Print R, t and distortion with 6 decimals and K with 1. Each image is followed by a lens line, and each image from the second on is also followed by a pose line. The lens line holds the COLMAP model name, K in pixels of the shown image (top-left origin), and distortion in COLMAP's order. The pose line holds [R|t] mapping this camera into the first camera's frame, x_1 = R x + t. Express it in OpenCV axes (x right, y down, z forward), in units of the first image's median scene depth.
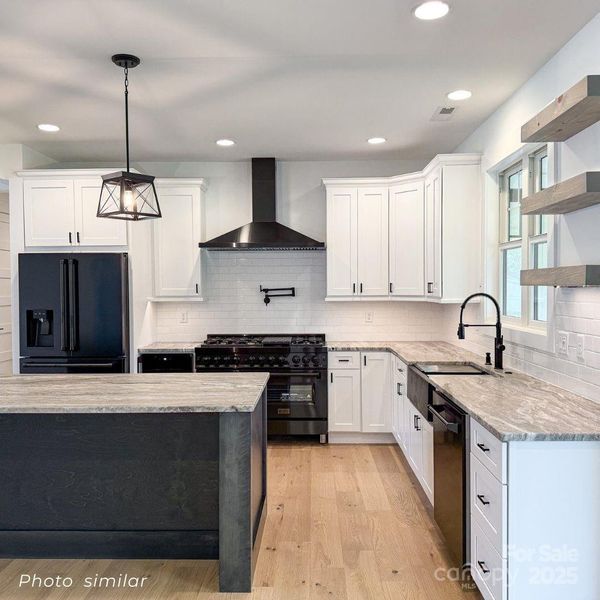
lens RADIAL K [[565.1, 0, 300.0], [0, 565.1, 300.0], [0, 0, 1]] dist [0.140359, -0.264688]
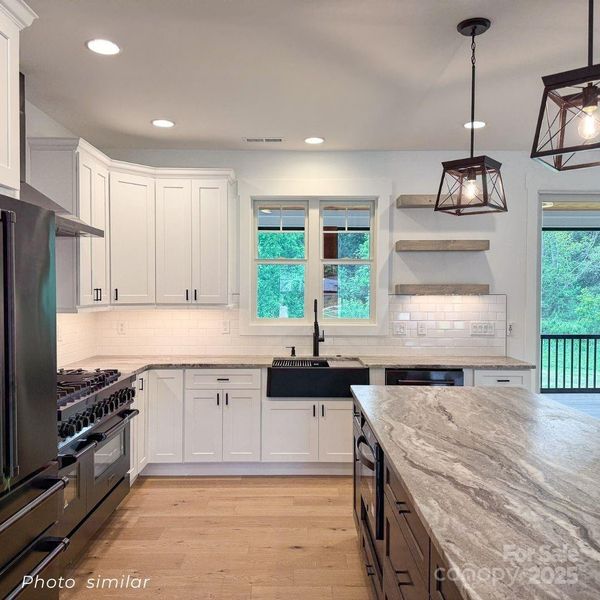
lens RADIAL K [[565.1, 0, 300.0], [0, 565.1, 300.0], [0, 0, 1]] dist [0.140359, -0.264688]
pose [[-0.020729, -0.008281, 0.999751, -0.727074], [0.019439, 0.999773, 0.008684, -0.014602], [-0.999596, 0.019614, -0.020563, 0.789503]]
